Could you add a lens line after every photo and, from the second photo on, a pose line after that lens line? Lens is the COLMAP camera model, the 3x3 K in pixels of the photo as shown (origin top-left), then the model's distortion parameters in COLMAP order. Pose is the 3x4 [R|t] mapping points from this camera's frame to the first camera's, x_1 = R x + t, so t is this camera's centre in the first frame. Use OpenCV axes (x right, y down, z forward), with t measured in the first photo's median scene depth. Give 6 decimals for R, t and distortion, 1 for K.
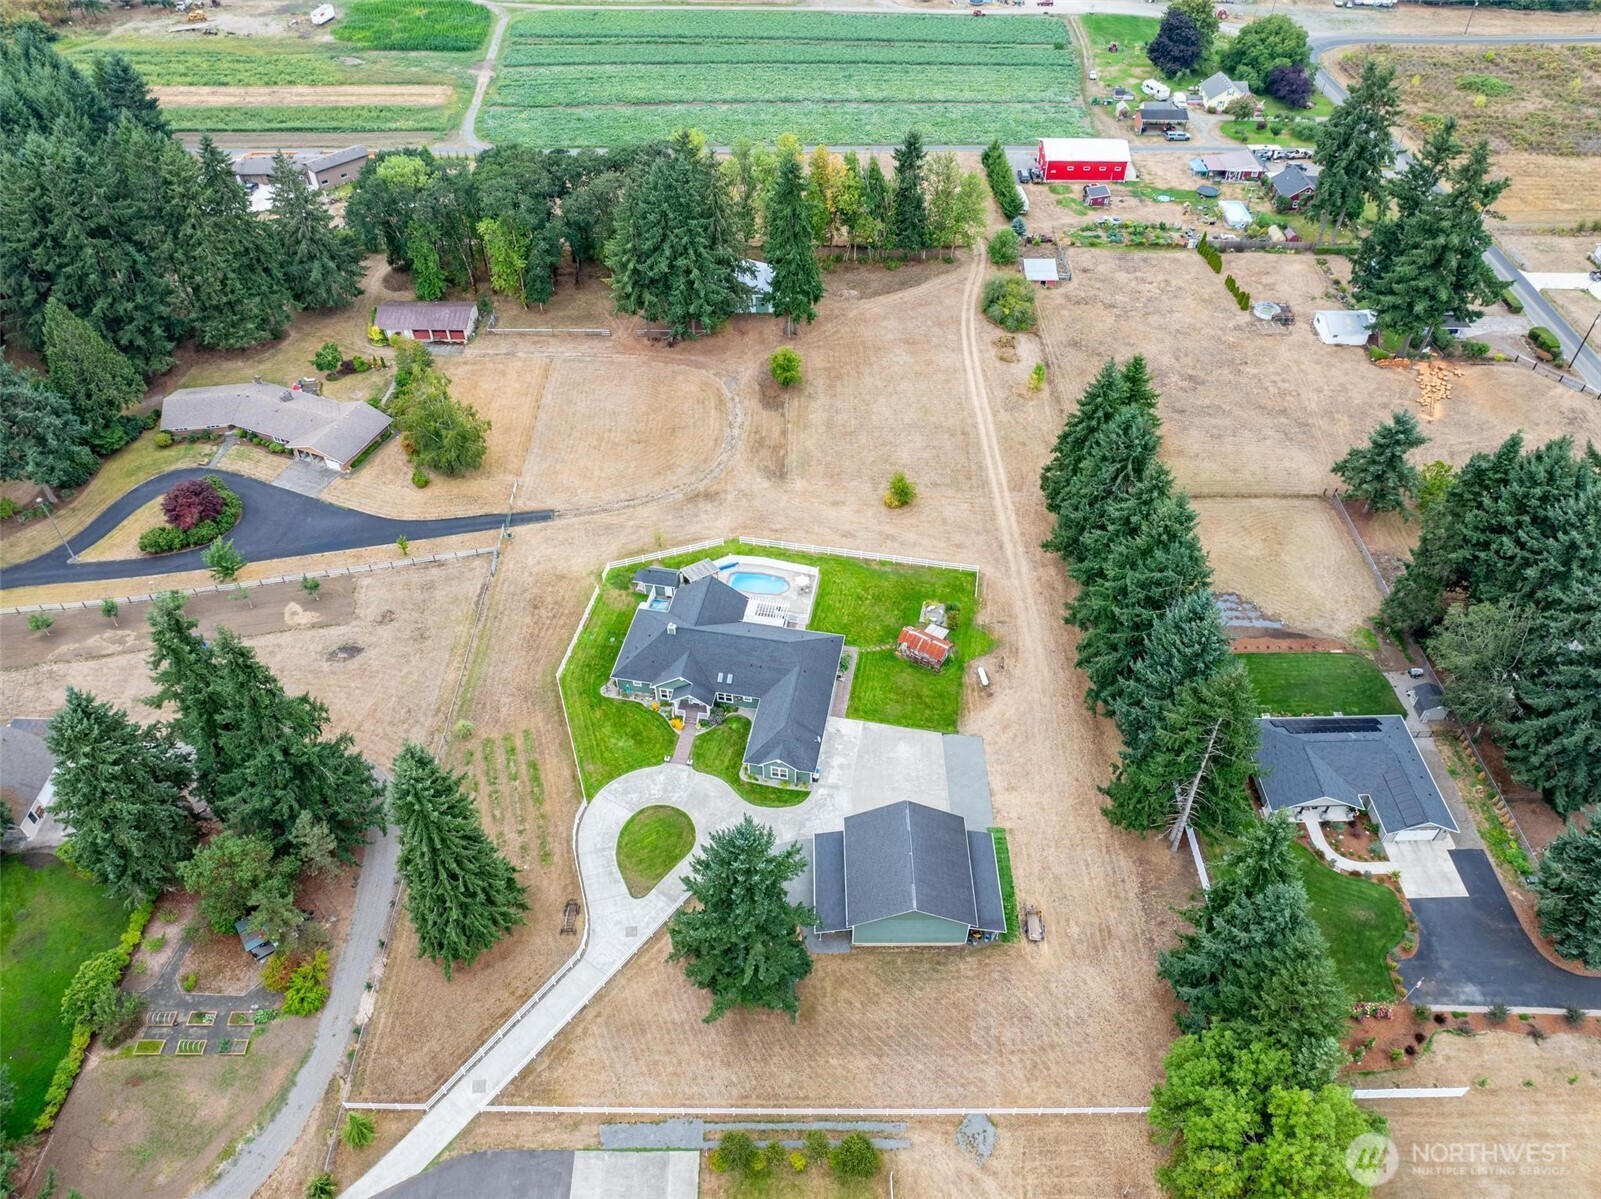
lens RADIAL K [[1126.1, 0, 799.8], [0, 1126.1, 589.9], [0, 0, 1]] dist [-0.037163, 0.002063]
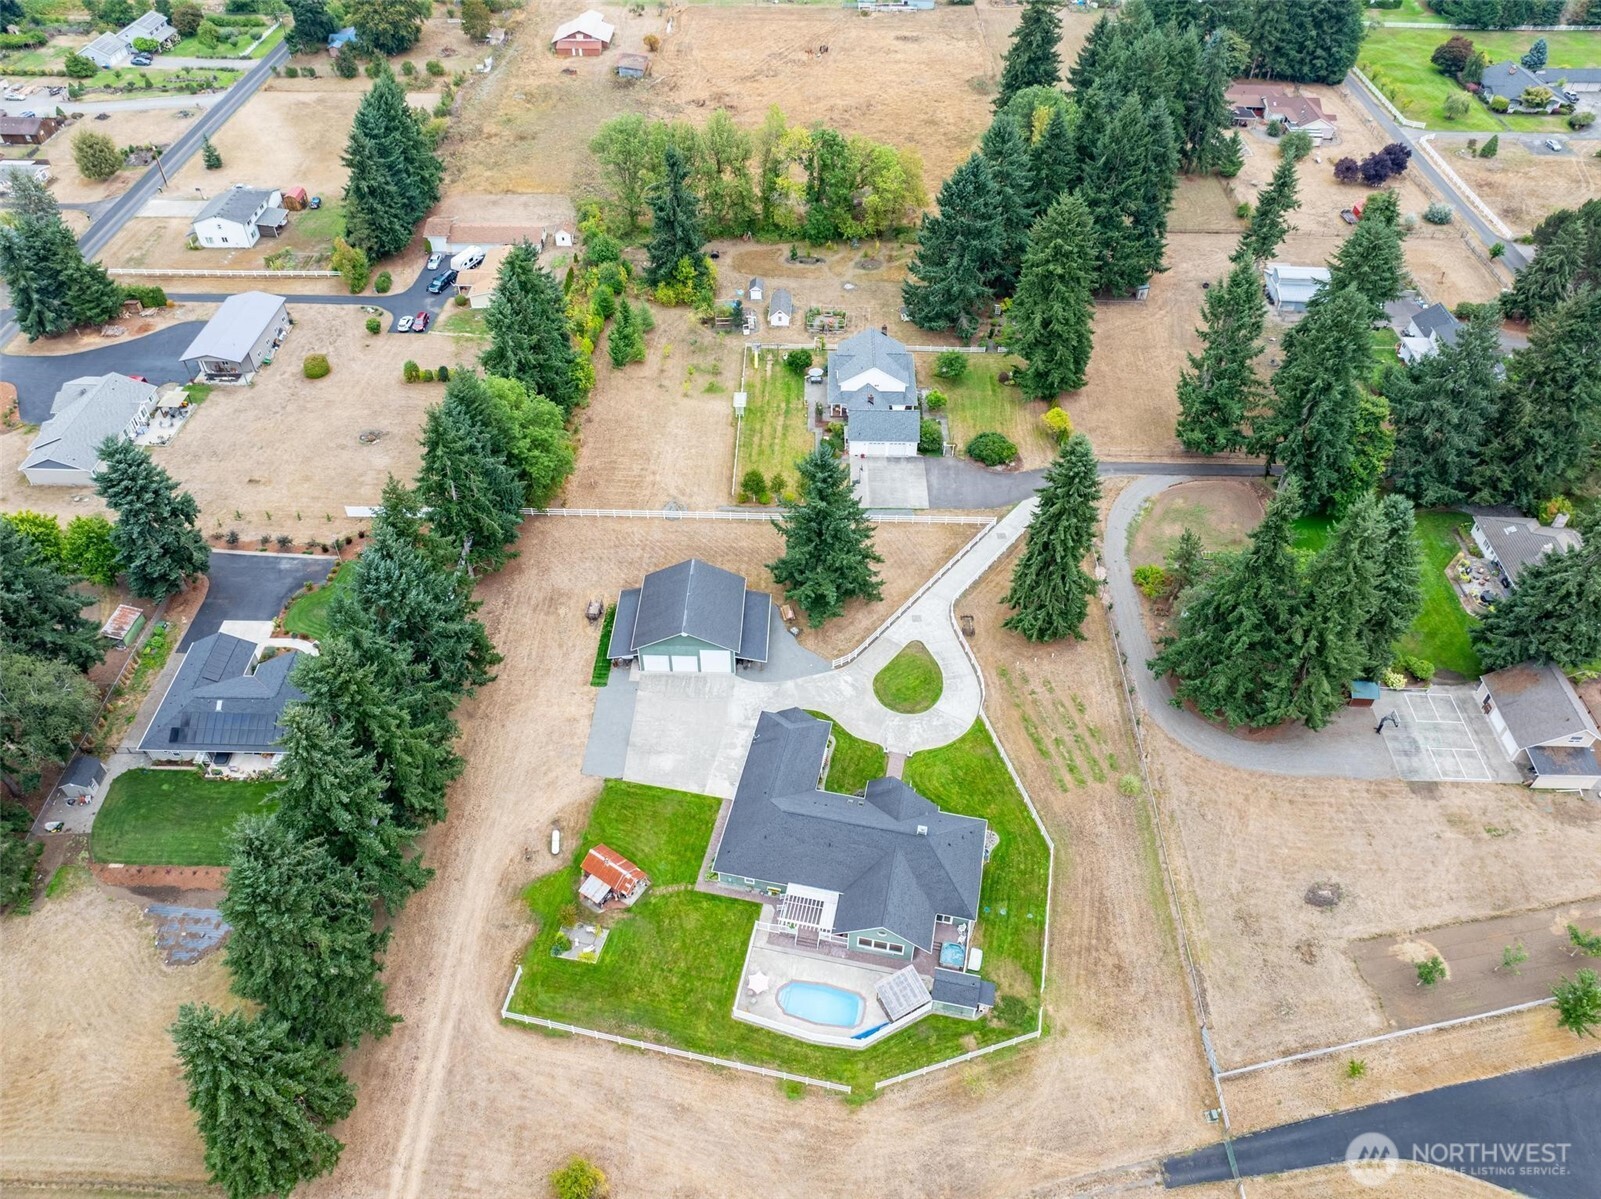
lens RADIAL K [[1126.1, 0, 799.8], [0, 1126.1, 589.9], [0, 0, 1]] dist [-0.037163, 0.002063]
pose [[-0.999562, -0.028728, 0.007160, -0.023062], [0.006593, 0.019793, 0.999782, -0.794308], [-0.028864, 0.999391, -0.019595, 0.833990]]
